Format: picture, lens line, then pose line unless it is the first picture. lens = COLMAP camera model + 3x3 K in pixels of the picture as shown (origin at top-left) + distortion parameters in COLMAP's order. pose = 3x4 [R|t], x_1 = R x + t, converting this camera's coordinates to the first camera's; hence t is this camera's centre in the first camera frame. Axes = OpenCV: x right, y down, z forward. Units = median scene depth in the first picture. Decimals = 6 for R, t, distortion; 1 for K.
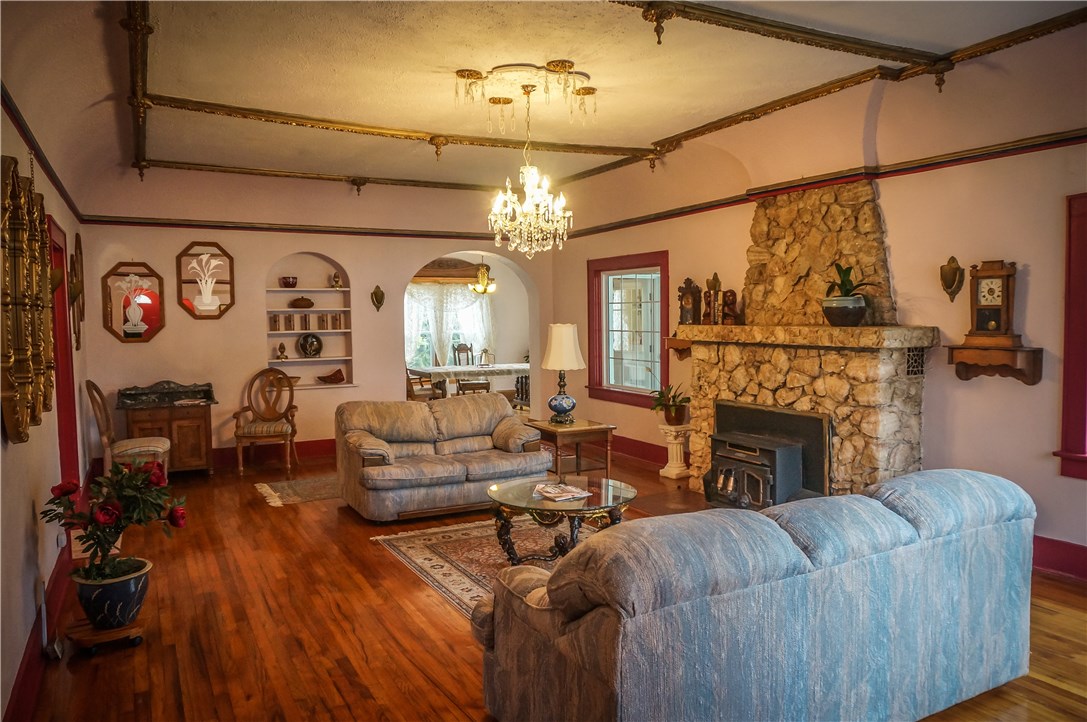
lens RADIAL K [[744.1, 0, 546.4], [0, 744.1, 352.4], [0, 0, 1]] dist [-0.031217, 0.004350]
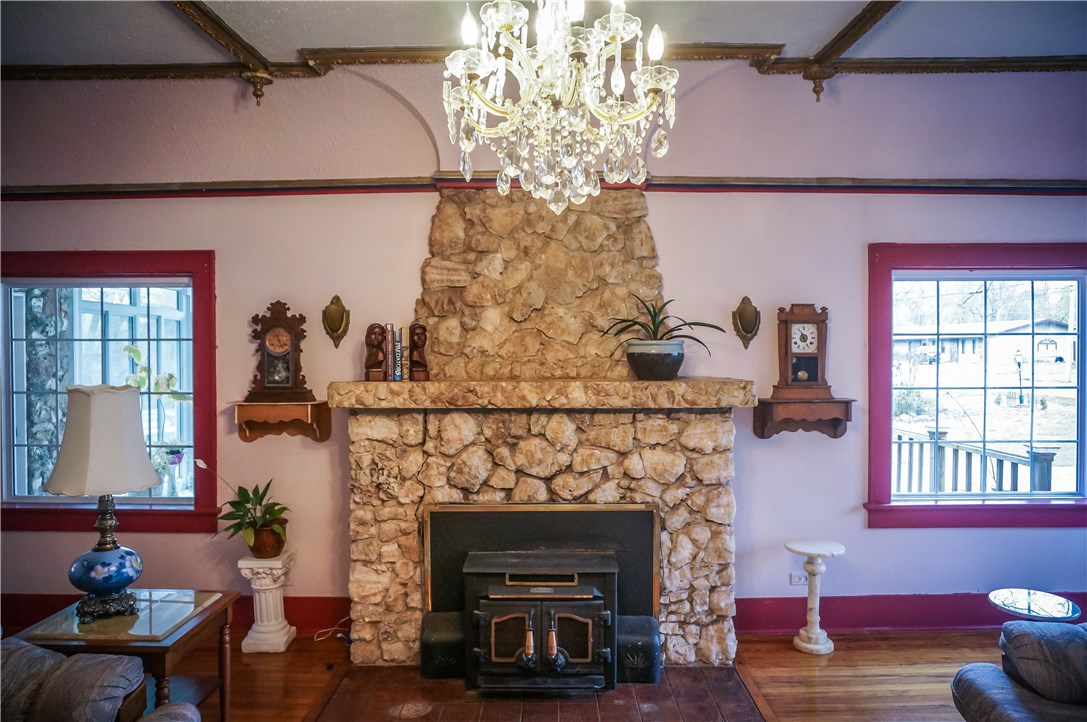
lens RADIAL K [[728.9, 0, 543.5], [0, 728.9, 361.0], [0, 0, 1]] dist [-0.036965, 0.002558]
pose [[0.491311, -0.002857, 0.870979, -0.262980], [0.043534, 0.998825, -0.021281, -0.039925], [-0.869895, 0.048373, 0.490859, 0.681510]]
